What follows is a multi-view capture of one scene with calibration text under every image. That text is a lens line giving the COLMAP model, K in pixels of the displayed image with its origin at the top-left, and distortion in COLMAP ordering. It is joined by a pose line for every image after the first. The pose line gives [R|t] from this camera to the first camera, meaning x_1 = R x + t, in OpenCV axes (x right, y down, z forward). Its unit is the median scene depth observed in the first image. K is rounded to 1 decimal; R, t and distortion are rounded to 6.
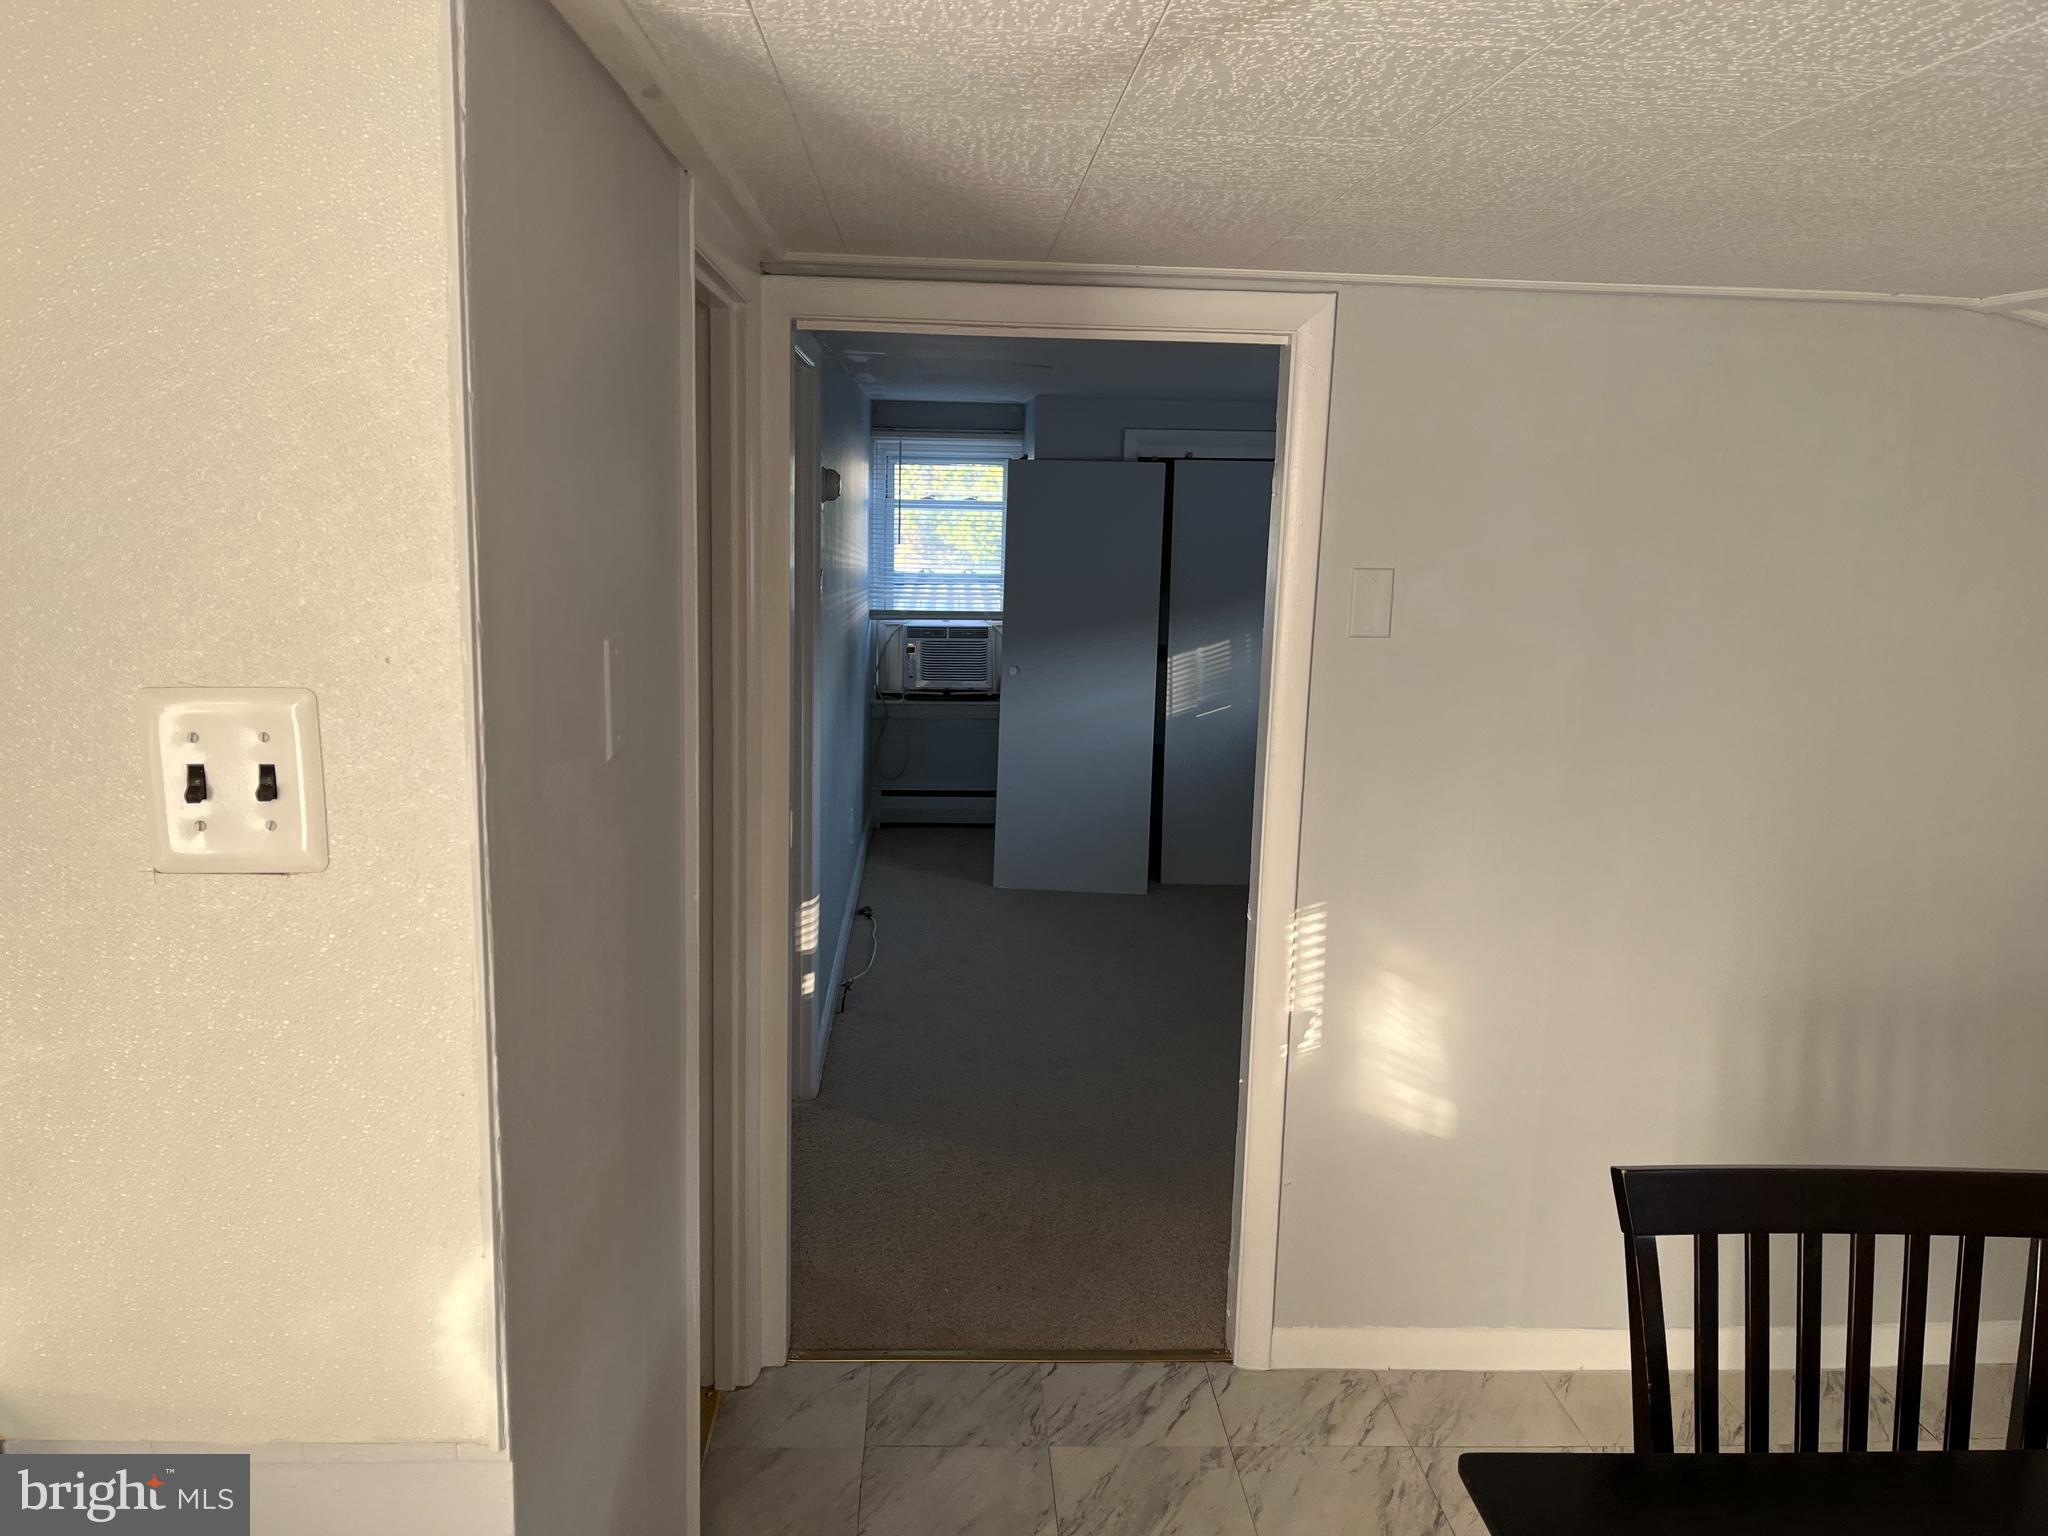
lens RADIAL K [[1557.3, 0, 987.1], [0, 1557.3, 760.3], [0, 0, 1]] dist [0.063293, -0.084733]
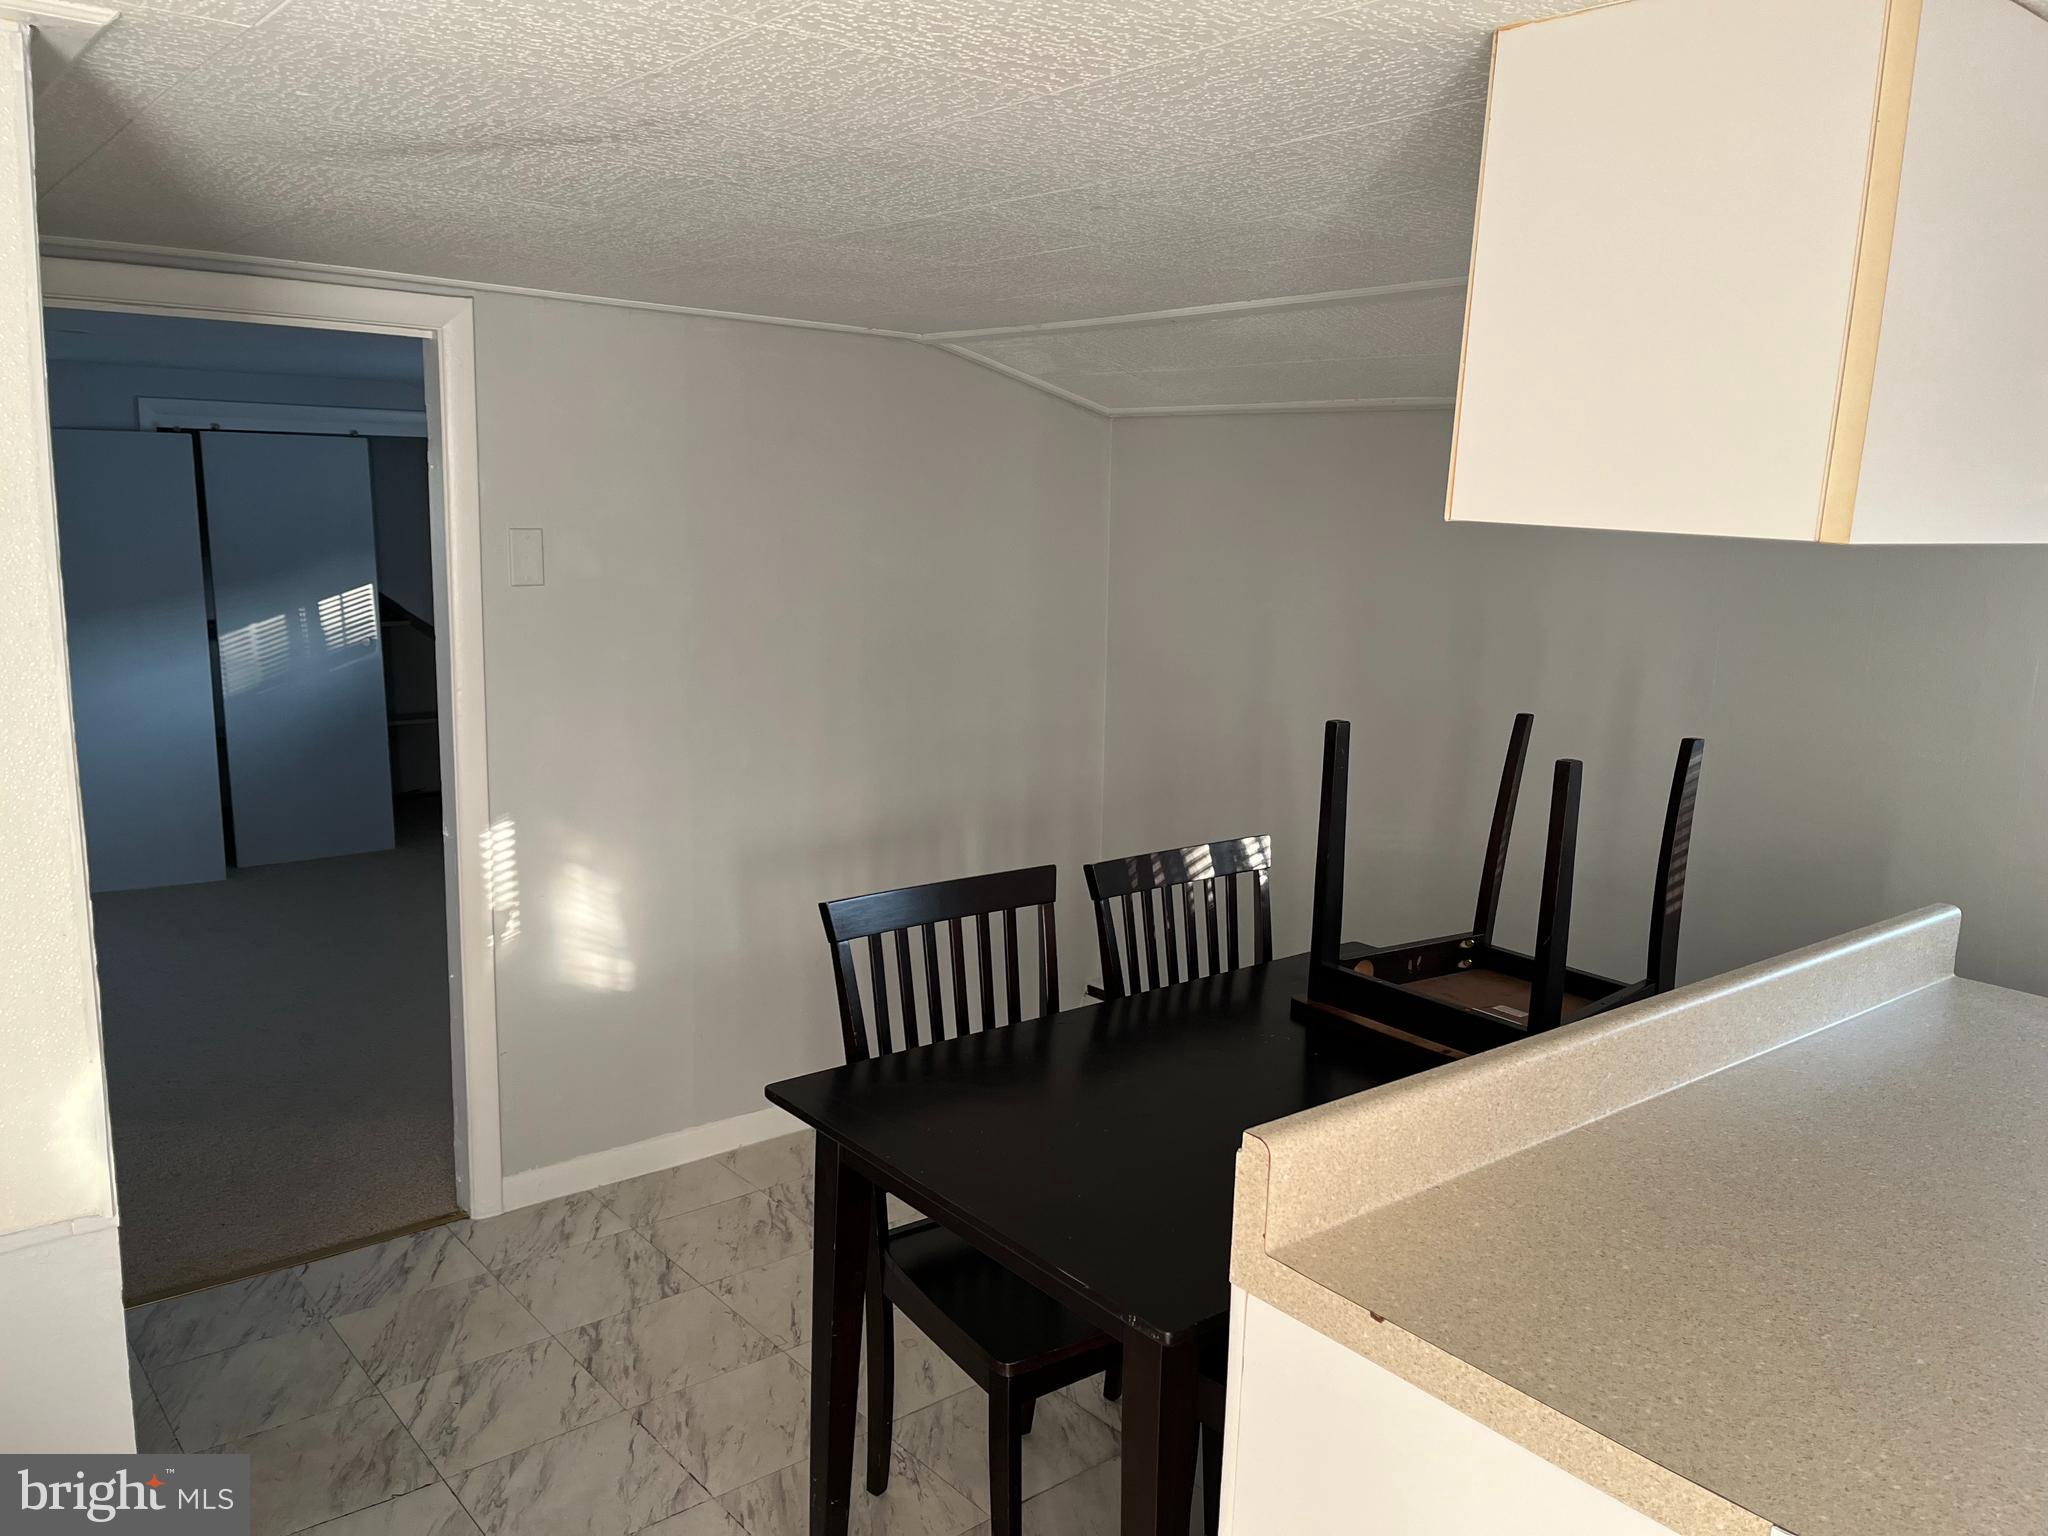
lens RADIAL K [[1557.3, 0, 978.6], [0, 1557.3, 767.5], [0, 0, 1]] dist [0.063293, -0.084733]
pose [[0.814624, -0.103407, 0.570697, -0.171460], [0.092840, 0.994539, 0.047684, 0.032538], [-0.572511, 0.014139, 0.819775, -0.179186]]
